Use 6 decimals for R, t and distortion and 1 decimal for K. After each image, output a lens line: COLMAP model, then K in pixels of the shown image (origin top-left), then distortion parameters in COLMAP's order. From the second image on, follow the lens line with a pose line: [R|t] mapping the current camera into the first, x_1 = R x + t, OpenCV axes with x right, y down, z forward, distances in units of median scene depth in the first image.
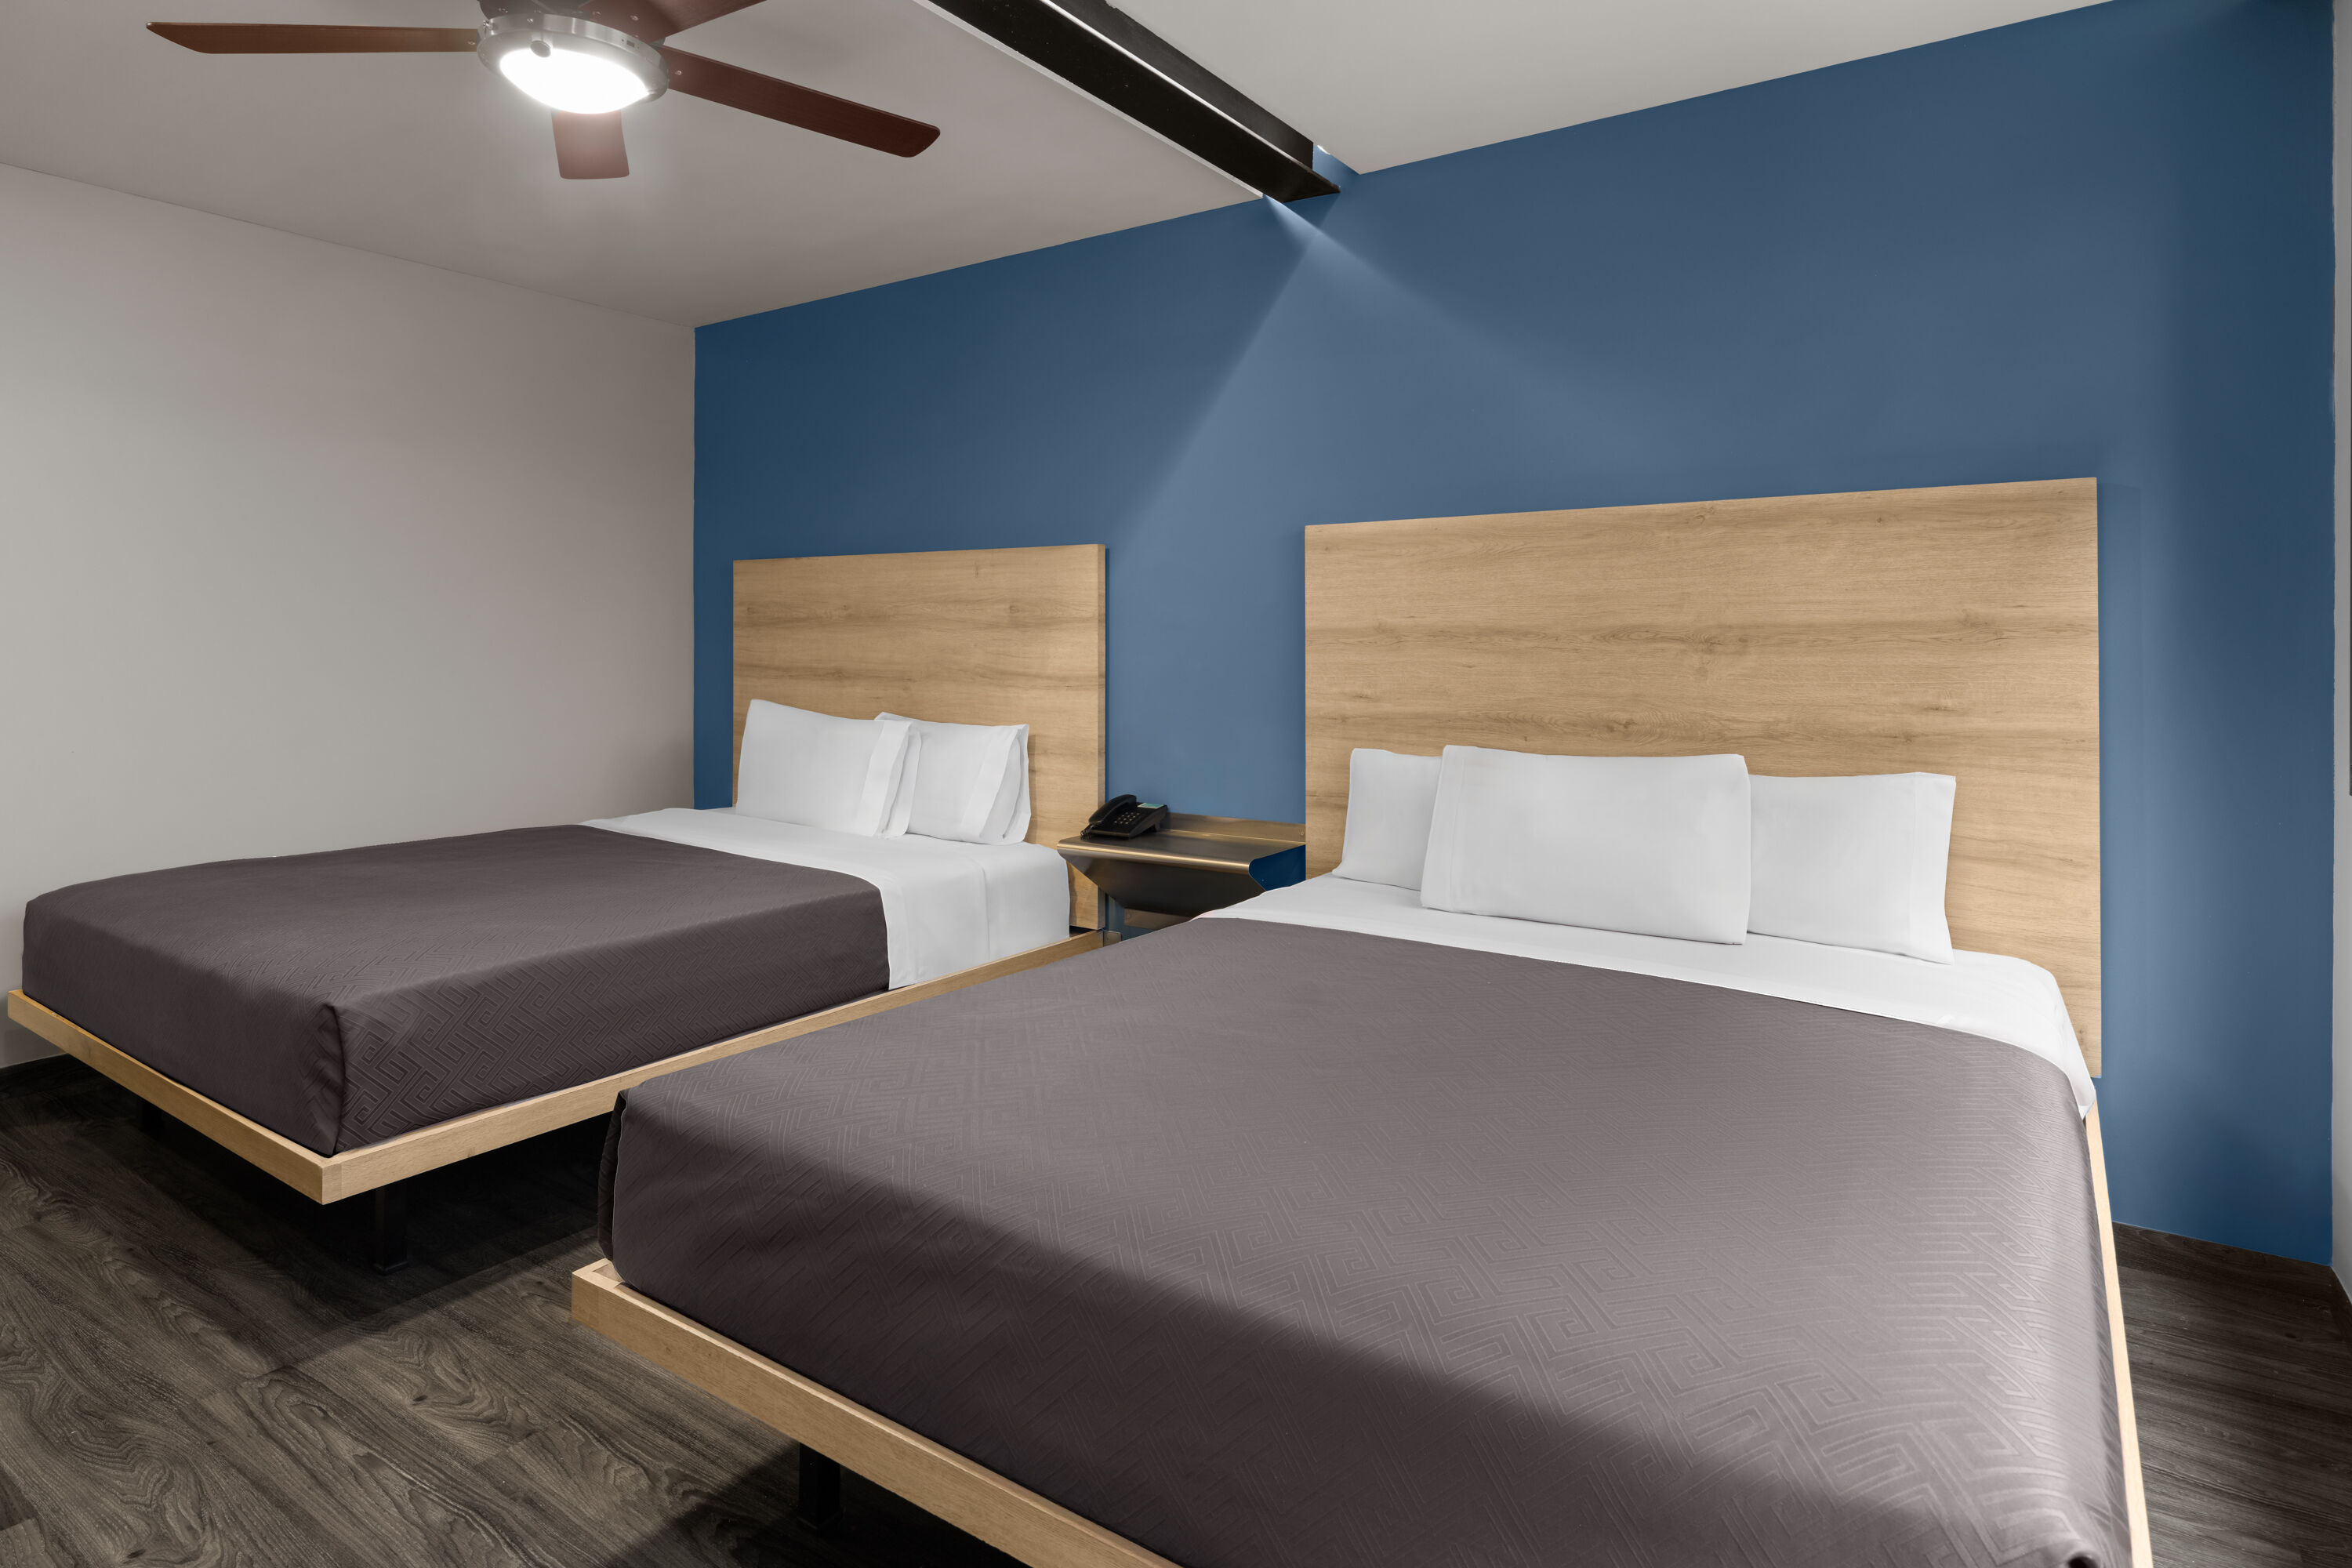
lens RADIAL K [[1272.2, 0, 1194.0], [0, 1272.2, 644.0], [0, 0, 1]] dist [-0.009457, 0.003124]
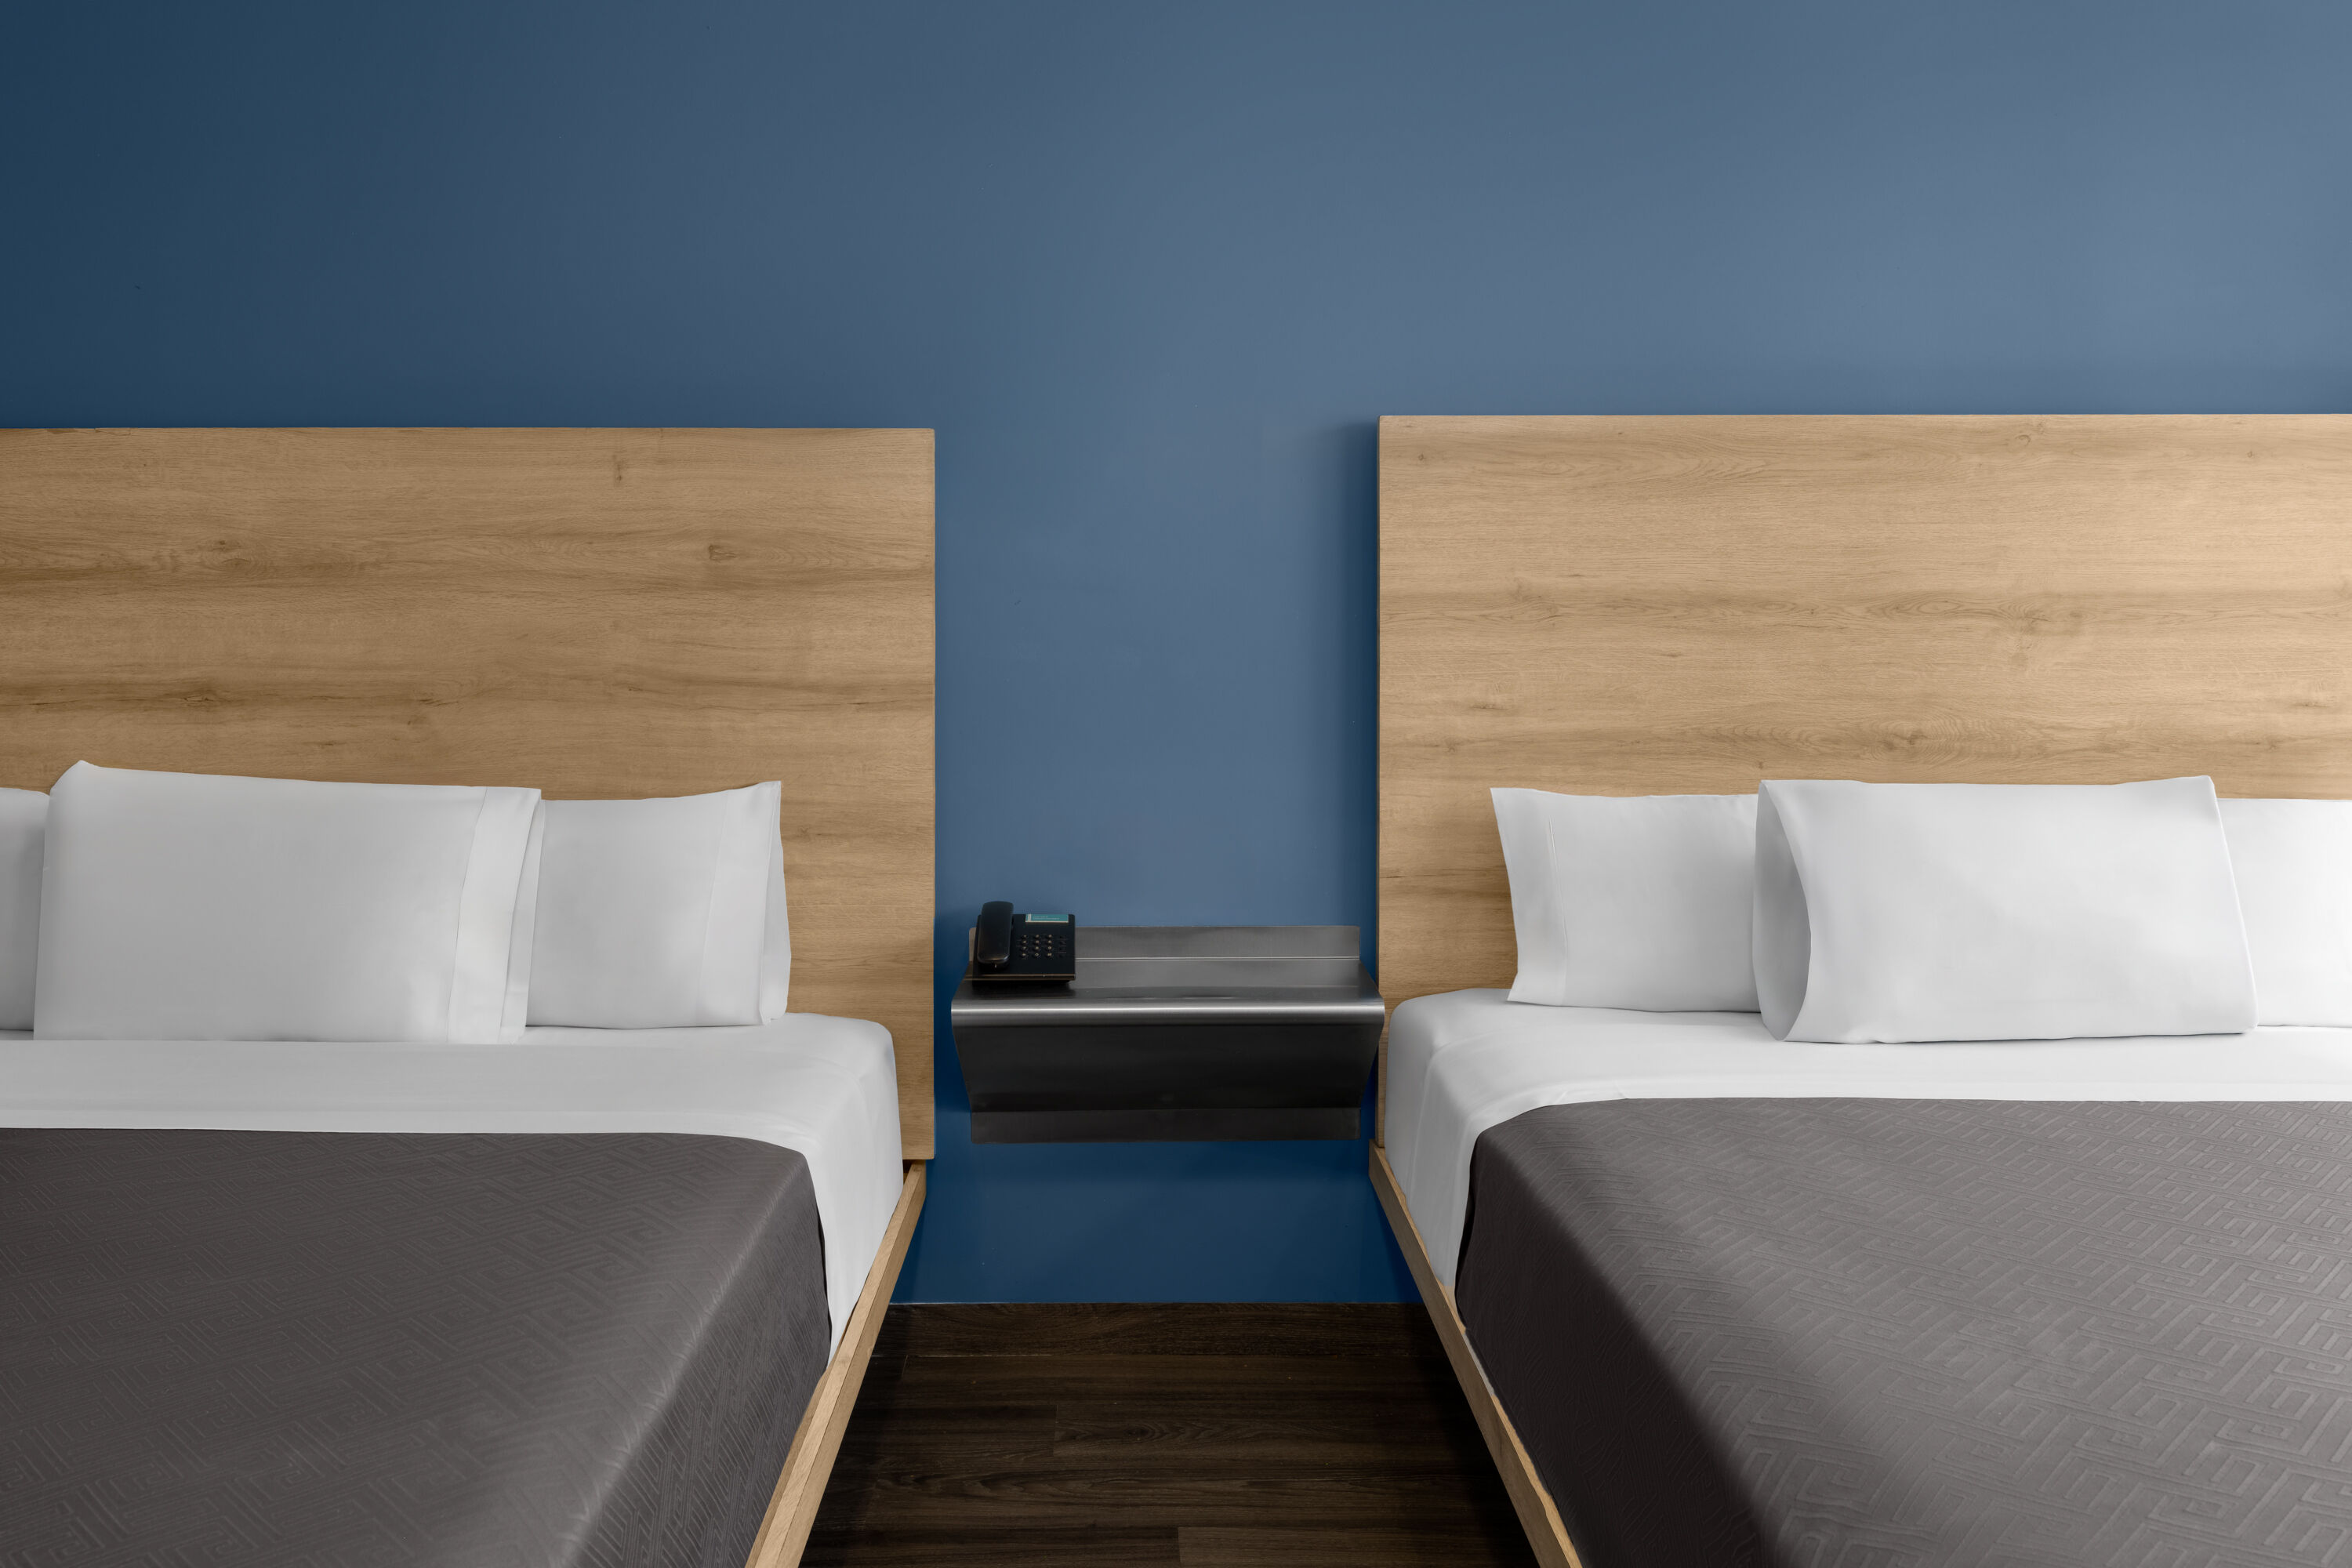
lens RADIAL K [[1884.9, 0, 1171.6], [0, 1884.9, 801.5], [0, 0, 1]] dist [-0.053971, 0.020890]
pose [[0.834382, -0.053670, 0.548568, -0.513137], [0.002890, 0.995660, 0.093016, 0.002405], [-0.551179, -0.076025, 0.830916, 0.361356]]
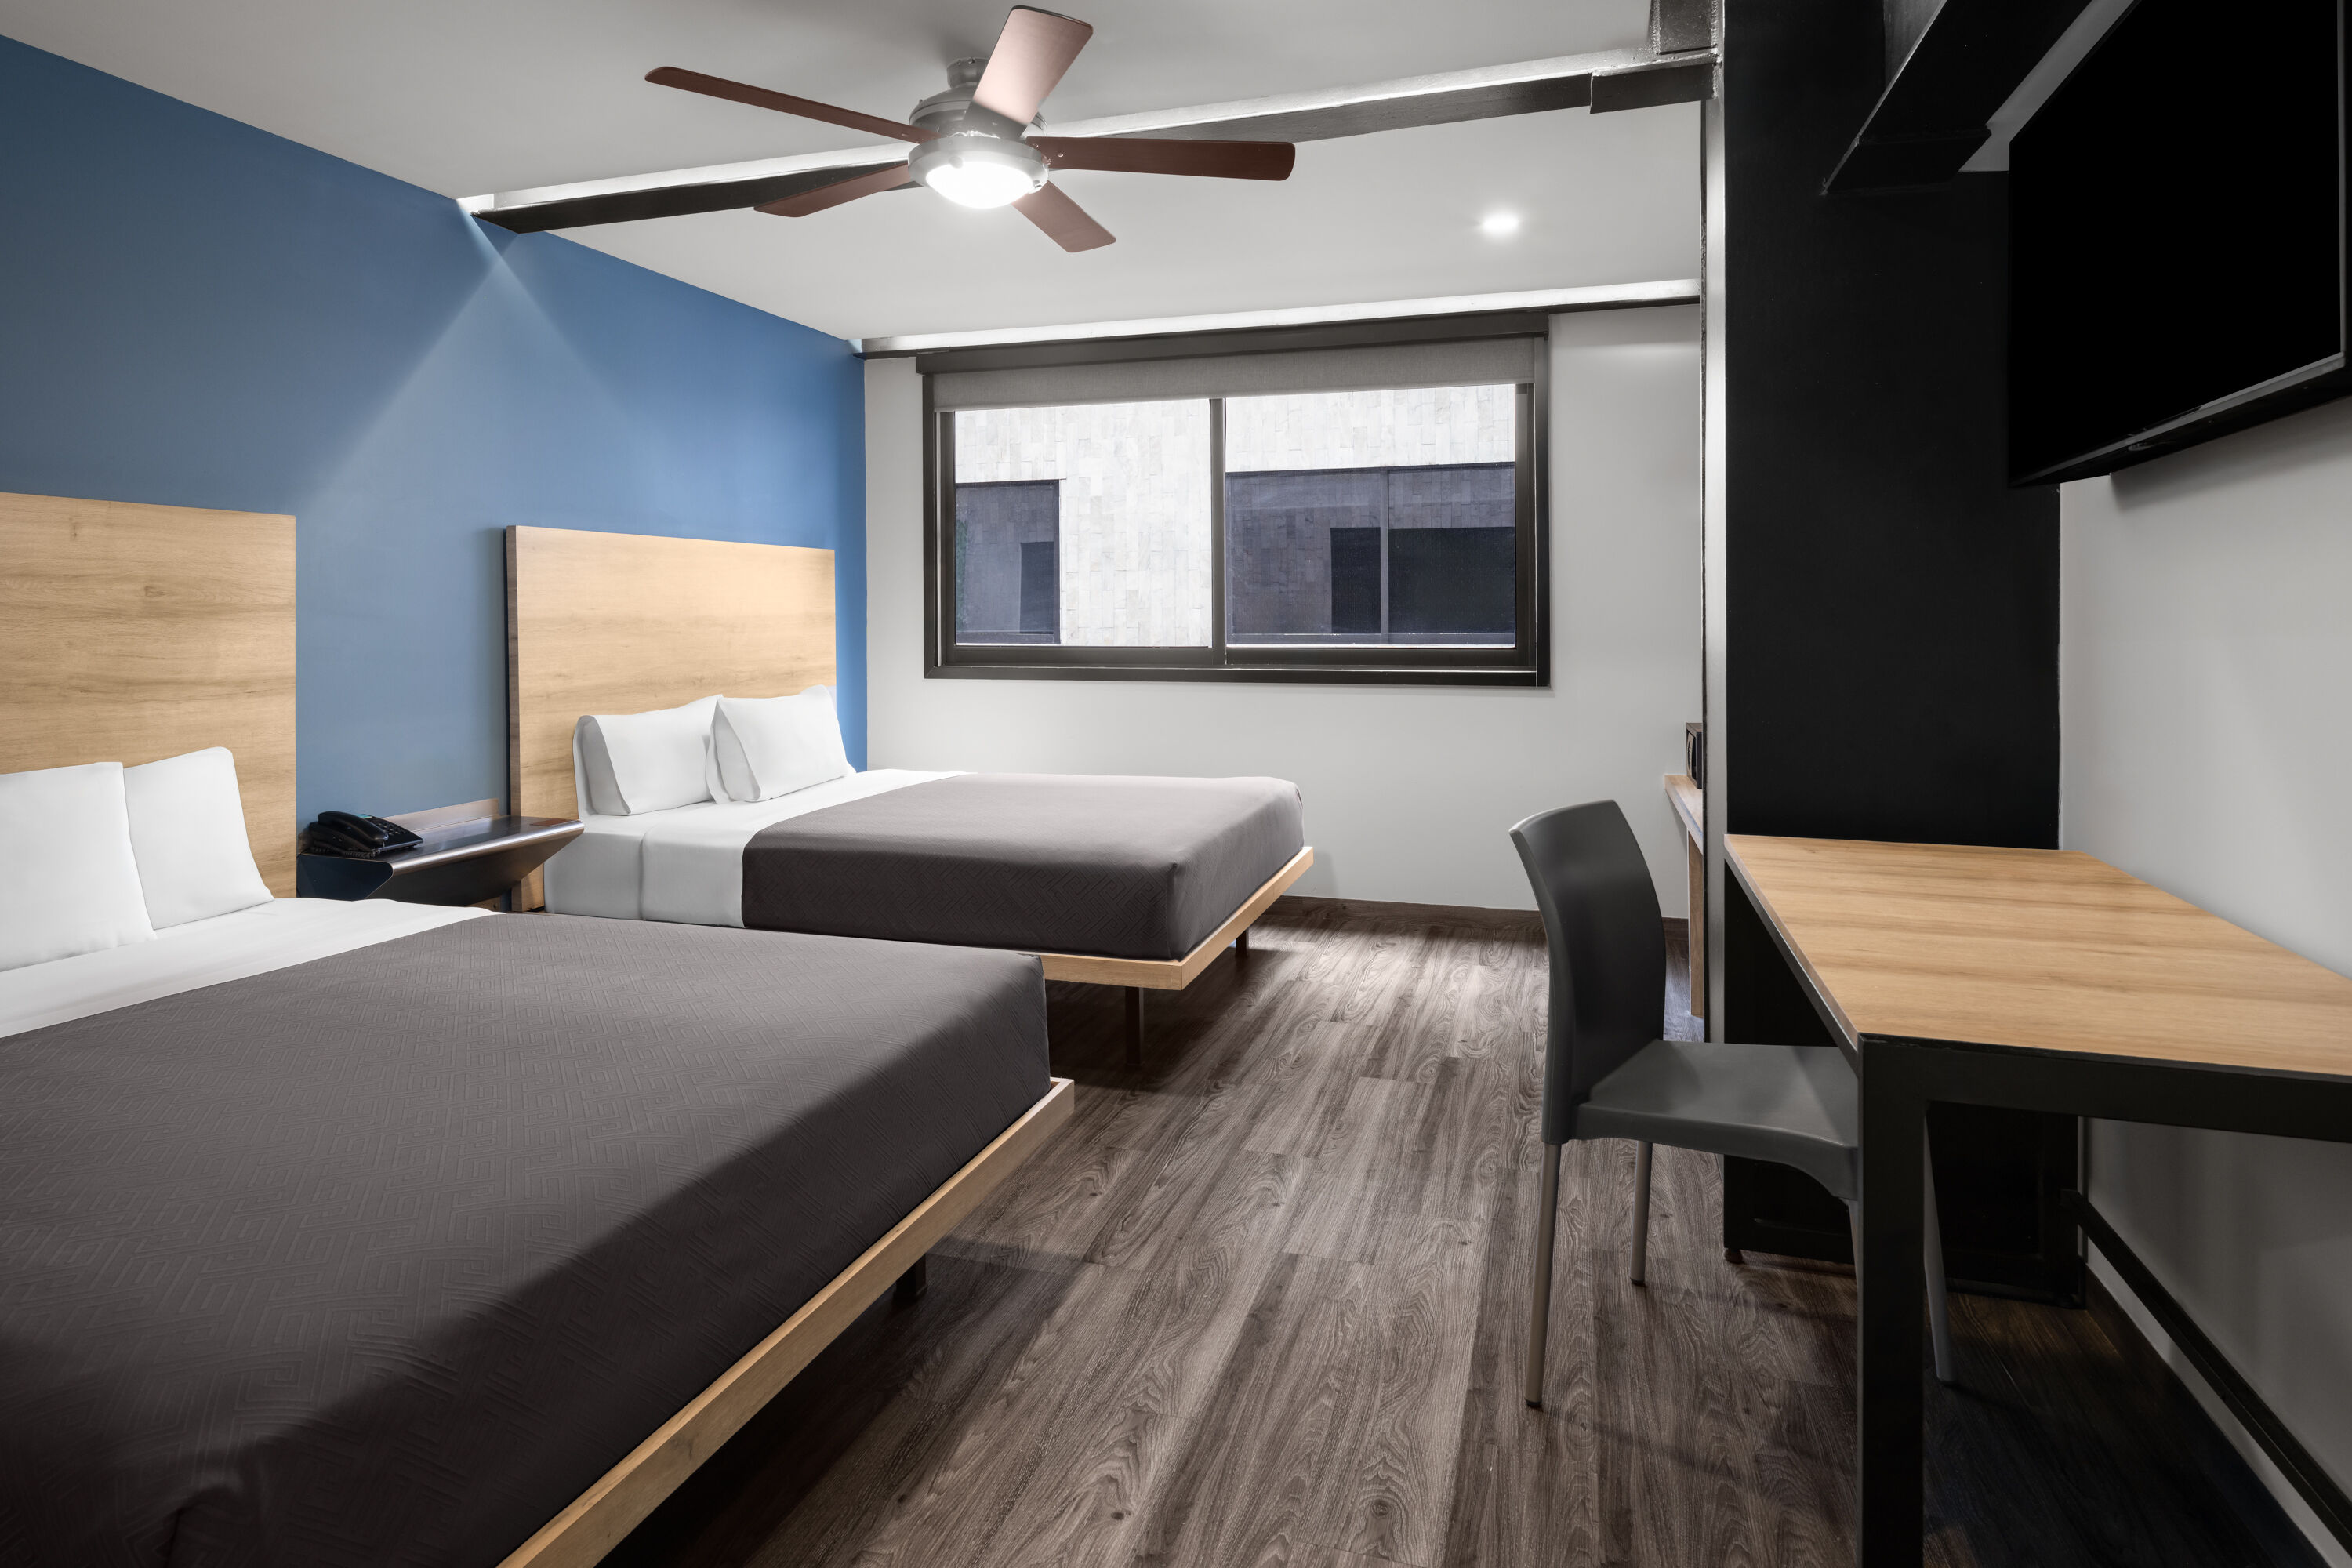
lens RADIAL K [[1272.2, 0, 1164.4], [0, 1272.2, 613.6], [0, 0, 1]] dist [-0.009457, 0.003124]
pose [[-0.273030, 0.003866, 0.961998, -1.240256], [0.014250, 0.999898, 0.000026, -0.008941], [-0.961900, 0.013715, -0.273057, 0.830498]]
